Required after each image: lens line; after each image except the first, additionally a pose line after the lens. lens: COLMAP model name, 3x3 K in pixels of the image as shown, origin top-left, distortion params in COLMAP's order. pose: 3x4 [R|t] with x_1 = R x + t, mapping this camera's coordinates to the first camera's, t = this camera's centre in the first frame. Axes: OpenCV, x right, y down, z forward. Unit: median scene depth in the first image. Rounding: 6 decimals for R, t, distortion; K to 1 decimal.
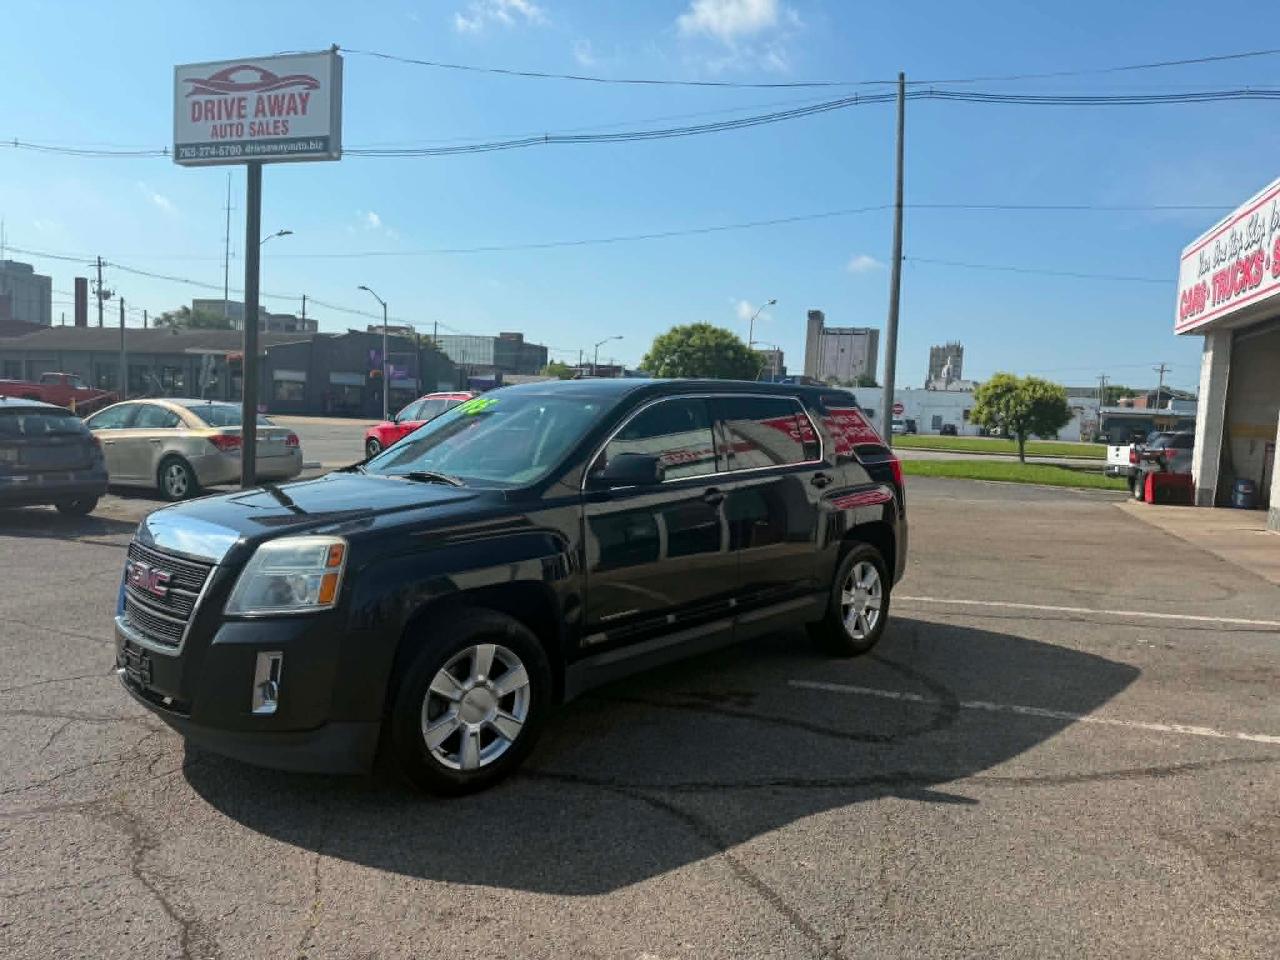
lens RADIAL K [[904.1, 0, 638.9], [0, 904.1, 479.7], [0, 0, 1]] dist [0.030284, -0.039288]
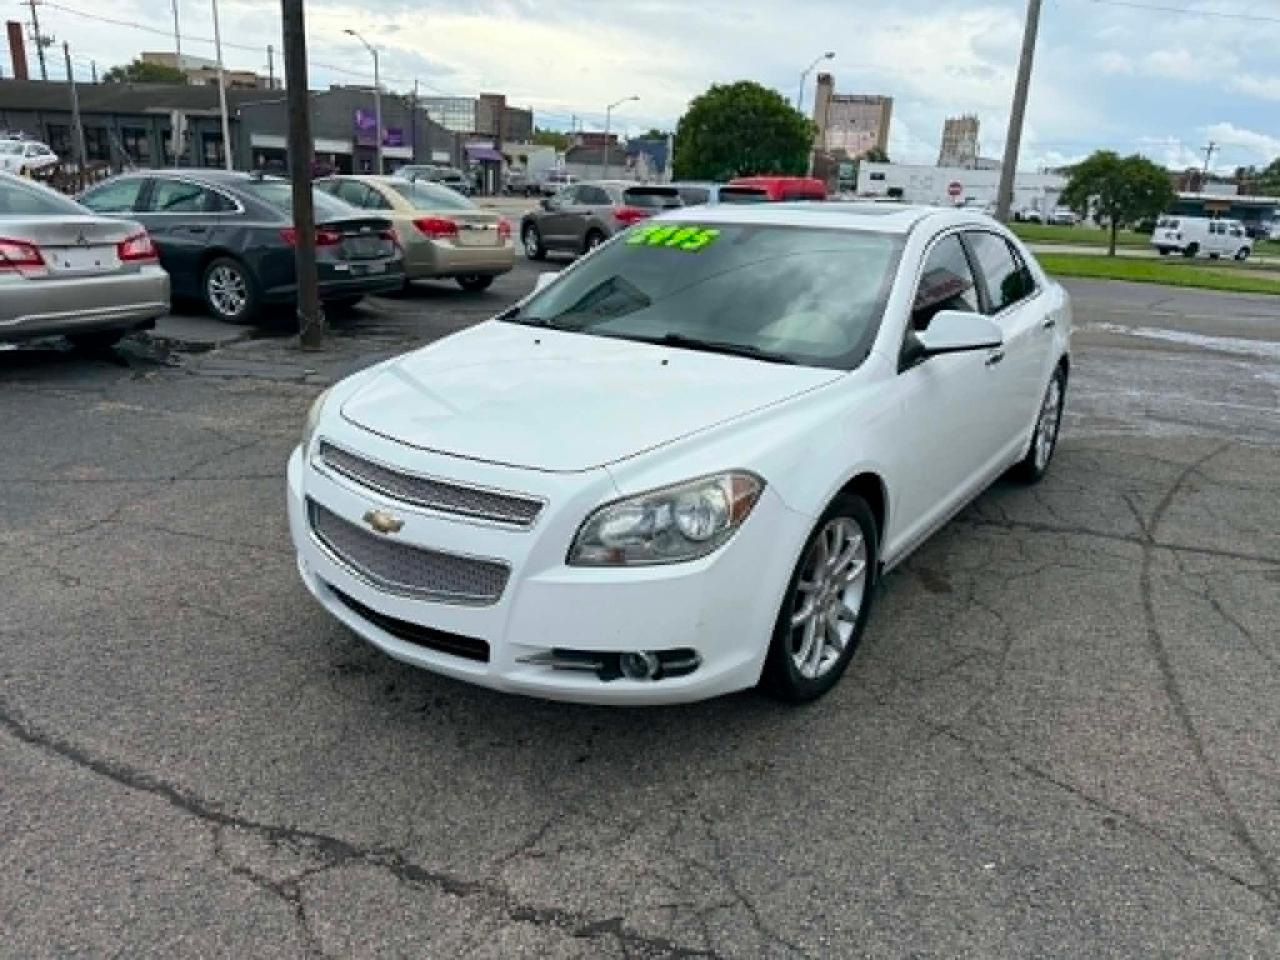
lens RADIAL K [[904.1, 0, 628.9], [0, 904.1, 488.1], [0, 0, 1]] dist [0.030284, -0.039288]
pose [[0.999917, 0.009536, 0.008631, -0.146925], [-0.011342, 0.970213, 0.241988, -0.019707], [-0.006066, -0.242066, 0.970241, 0.231327]]
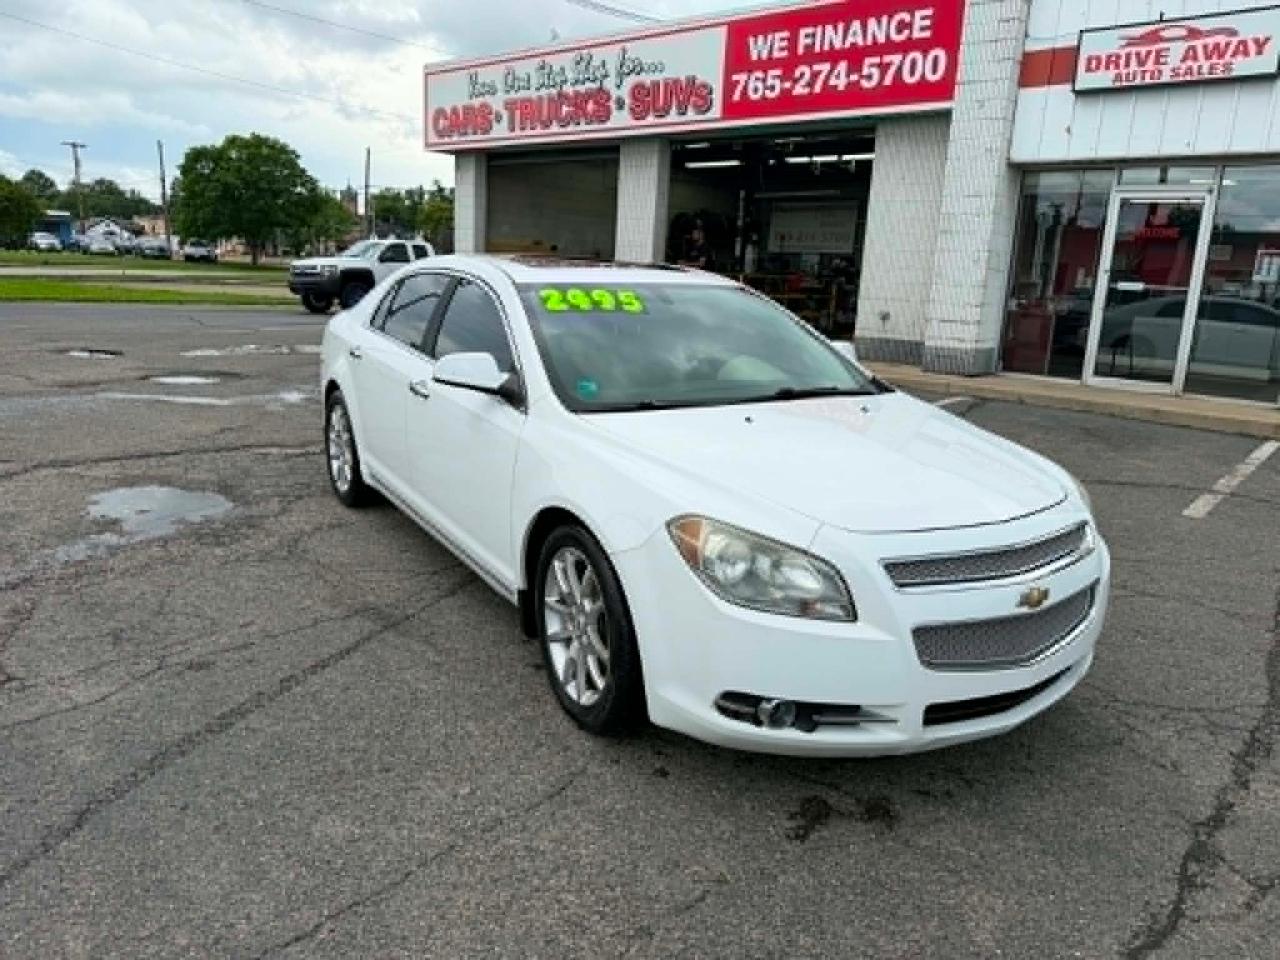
lens RADIAL K [[904.1, 0, 631.5], [0, 904.1, 472.6], [0, 0, 1]] dist [0.030284, -0.039288]
pose [[0.388302, -0.230085, 0.892347, -0.344970], [0.039016, 0.971566, 0.233533, -0.036786], [-0.920706, -0.055865, 0.386238, 0.379610]]
